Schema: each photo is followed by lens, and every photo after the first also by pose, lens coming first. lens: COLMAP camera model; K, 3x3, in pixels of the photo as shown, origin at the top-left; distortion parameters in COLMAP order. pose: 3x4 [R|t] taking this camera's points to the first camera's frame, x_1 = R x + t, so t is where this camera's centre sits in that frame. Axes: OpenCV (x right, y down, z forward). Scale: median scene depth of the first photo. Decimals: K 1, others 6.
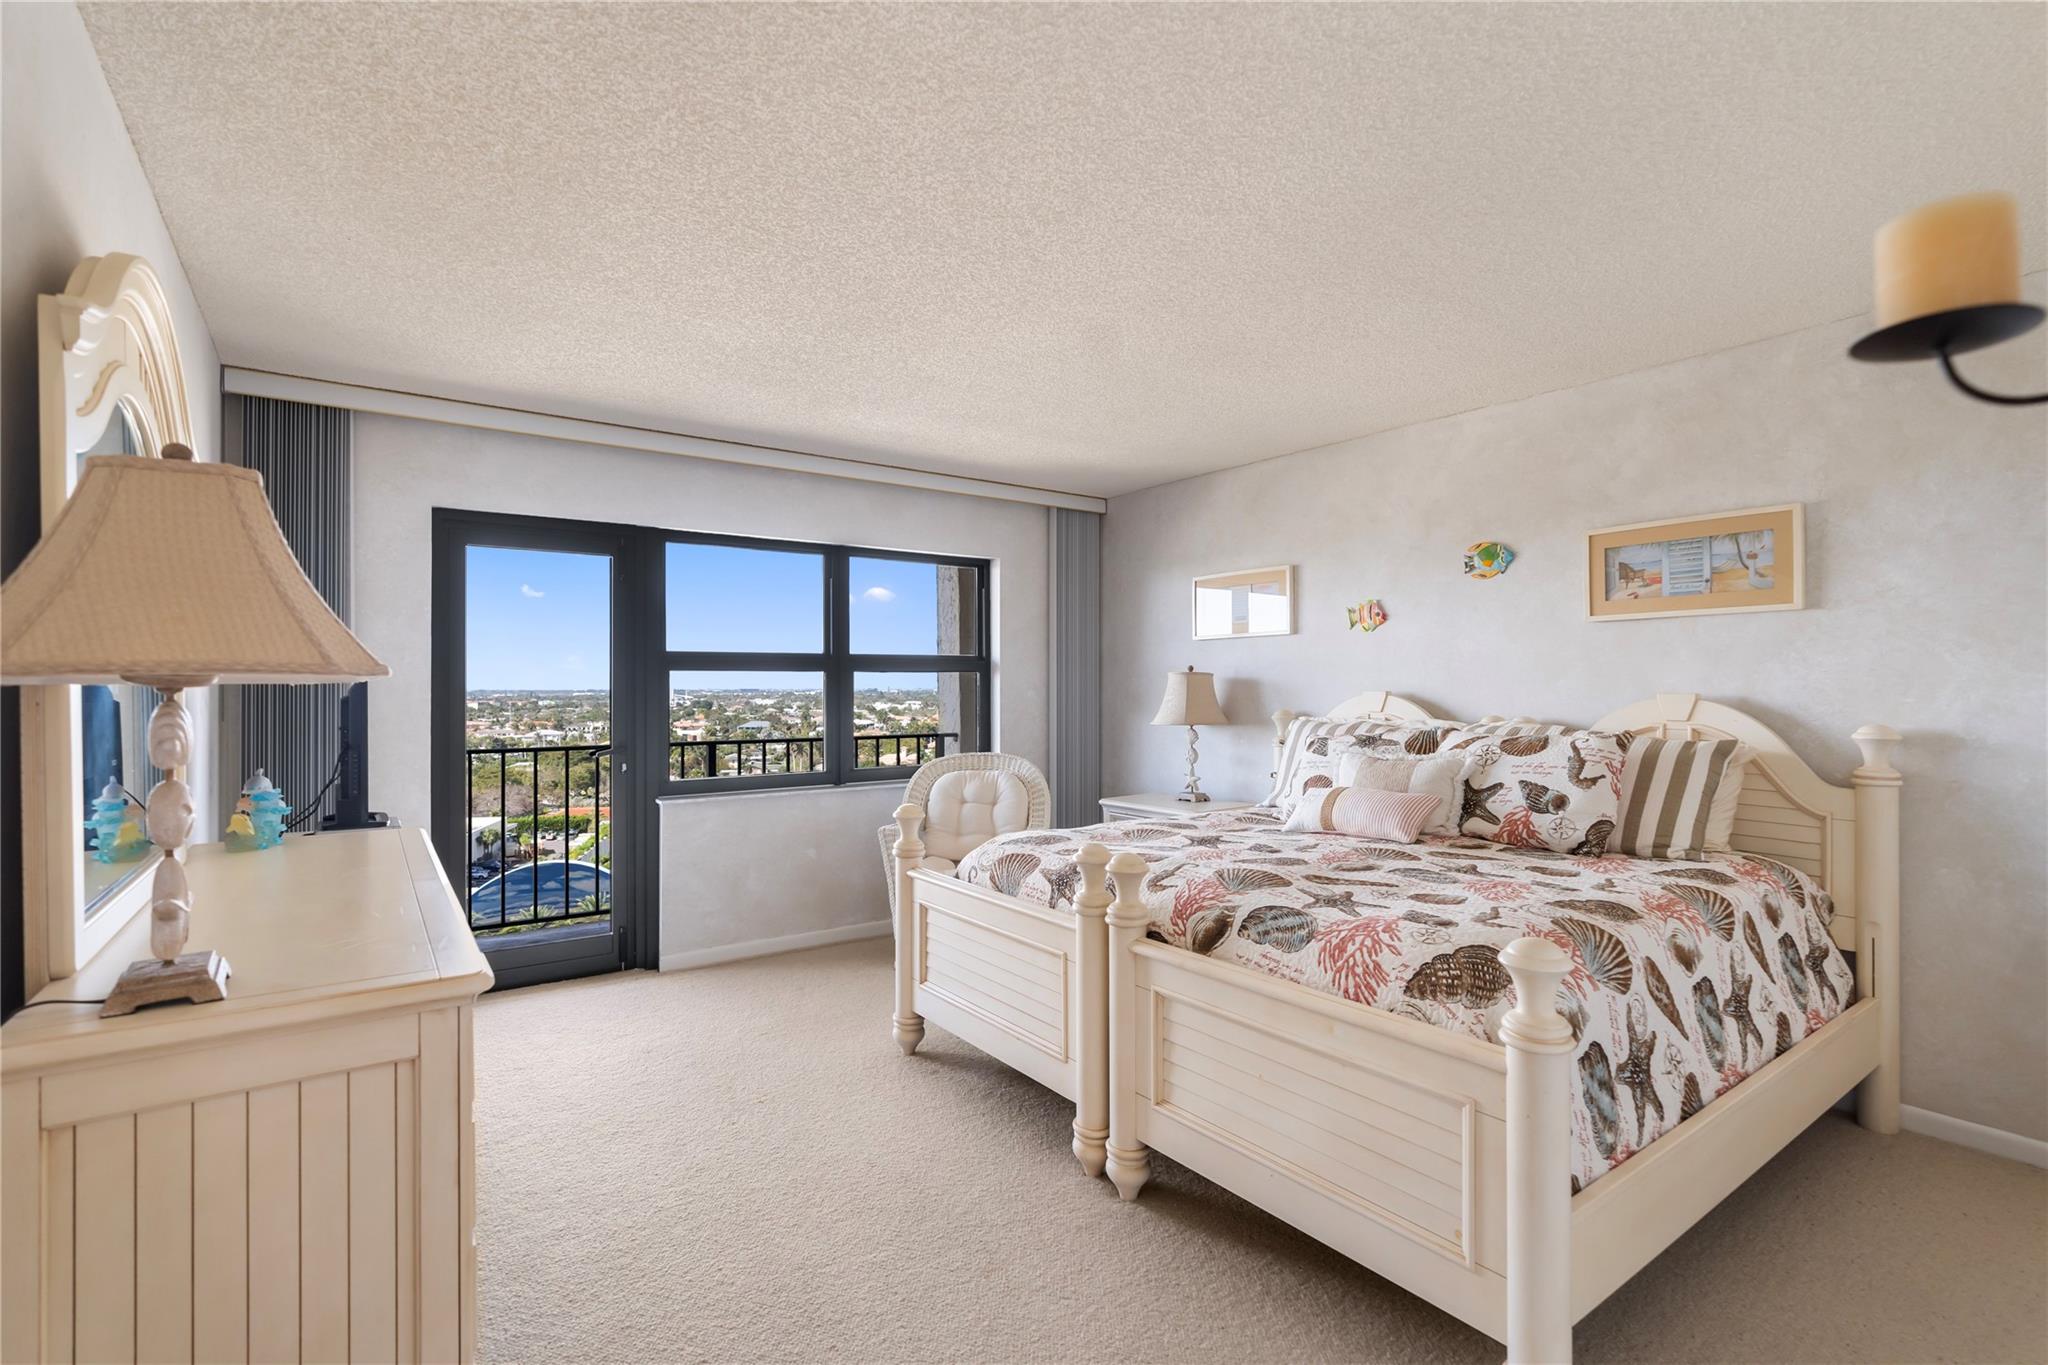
lens RADIAL K [[927.1, 0, 1011.2], [0, 927.1, 683.0], [0, 0, 1]] dist [-0.009117, 0.000465]
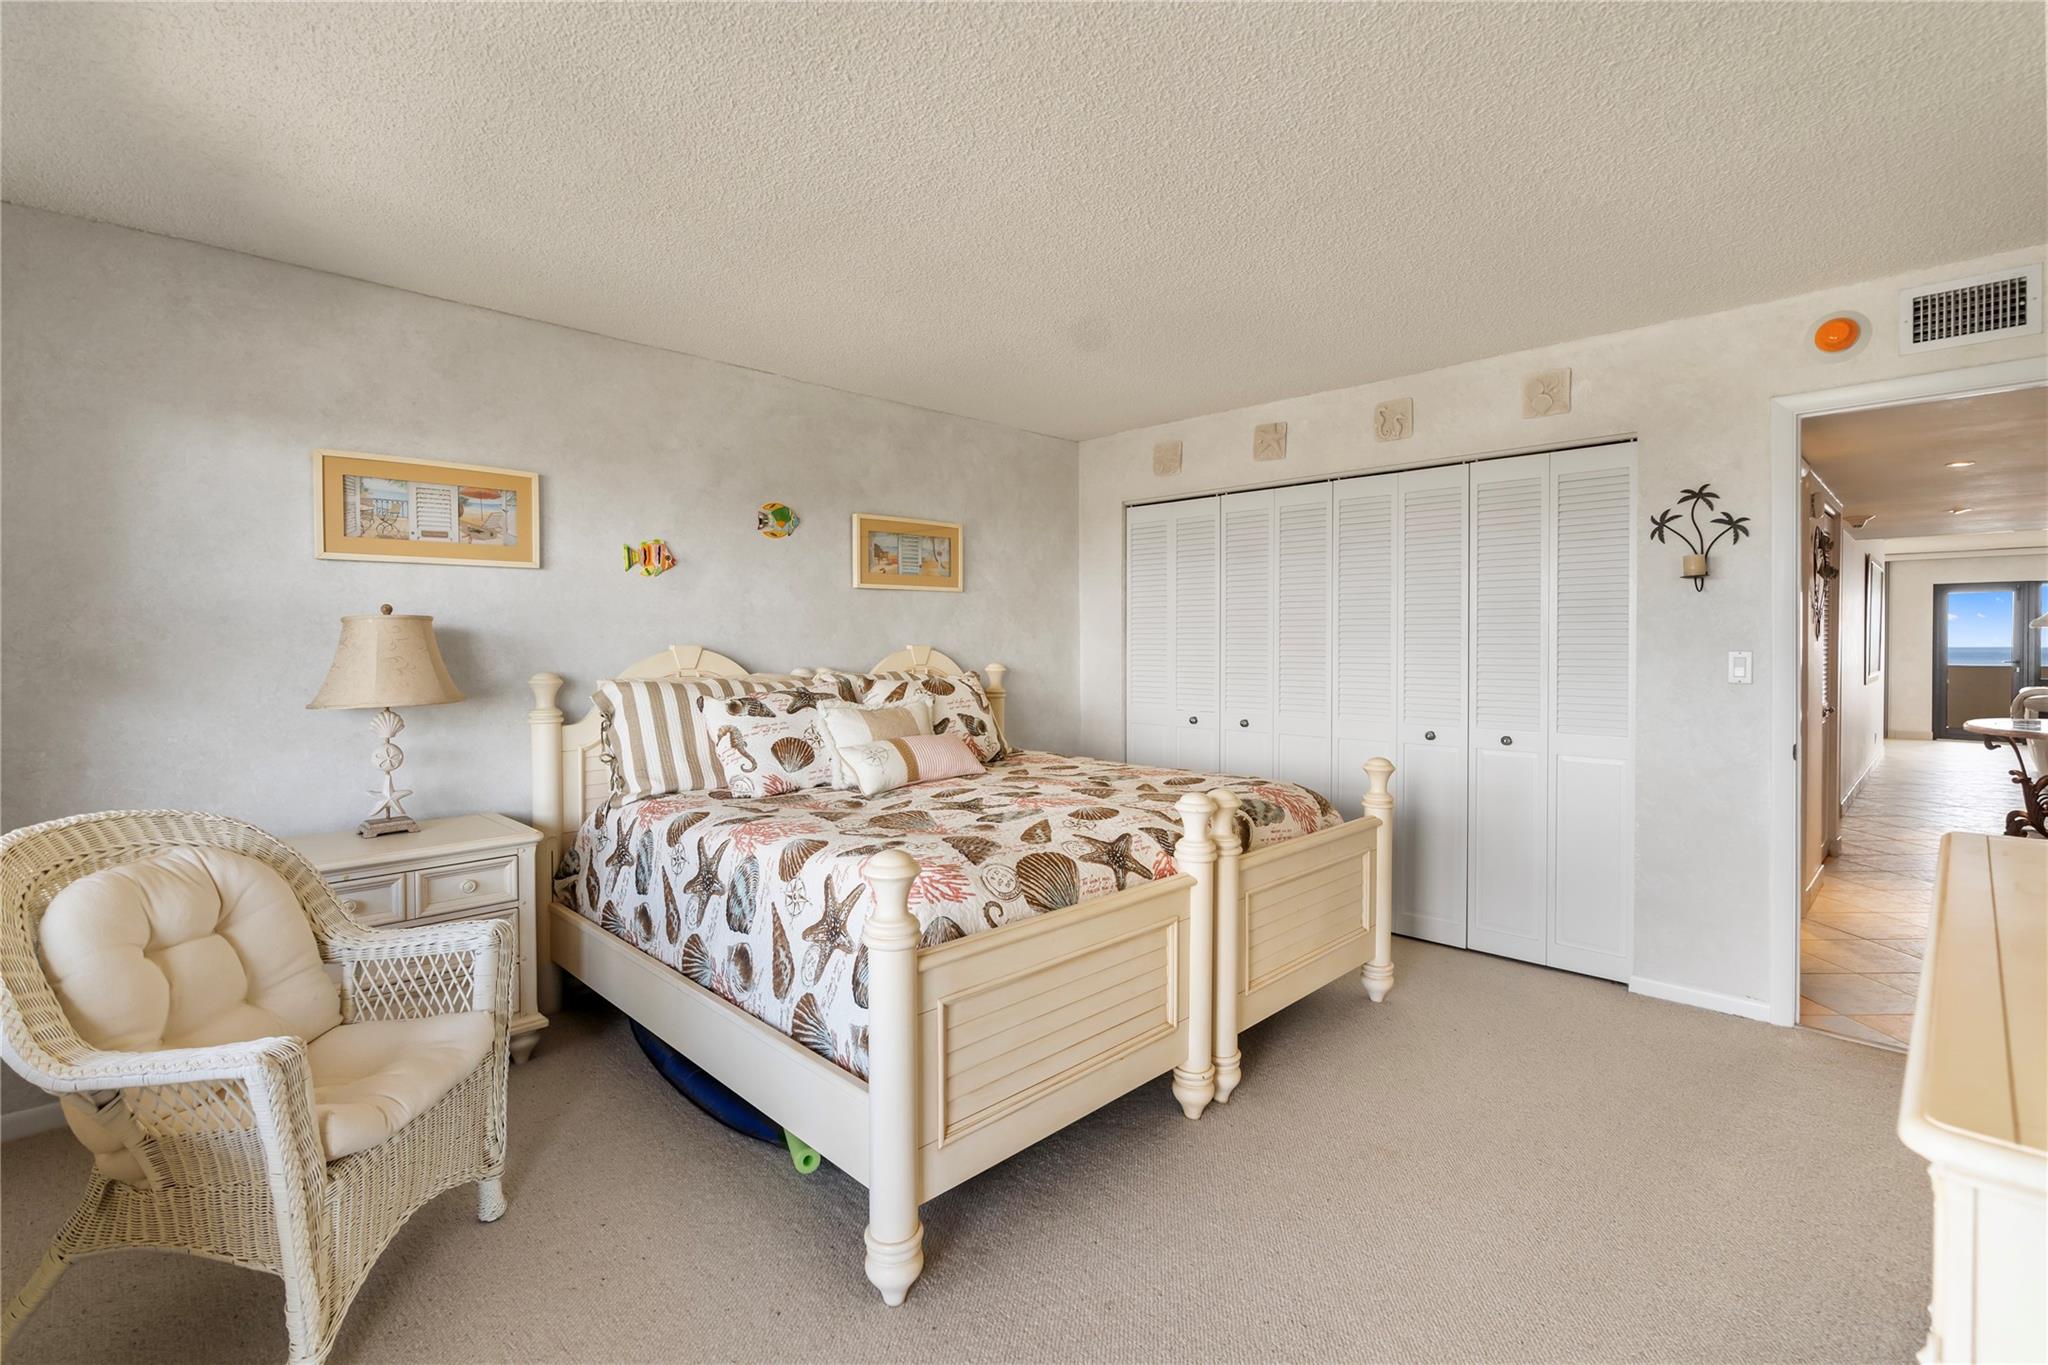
lens RADIAL K [[927.1, 0, 1005.1], [0, 927.1, 658.6], [0, 0, 1]] dist [-0.009117, 0.000465]
pose [[-0.144332, -0.011936, 0.989457, -0.655171], [-0.000074, 0.999927, 0.012051, 0.014309], [-0.989529, 0.001666, -0.144323, 1.018422]]
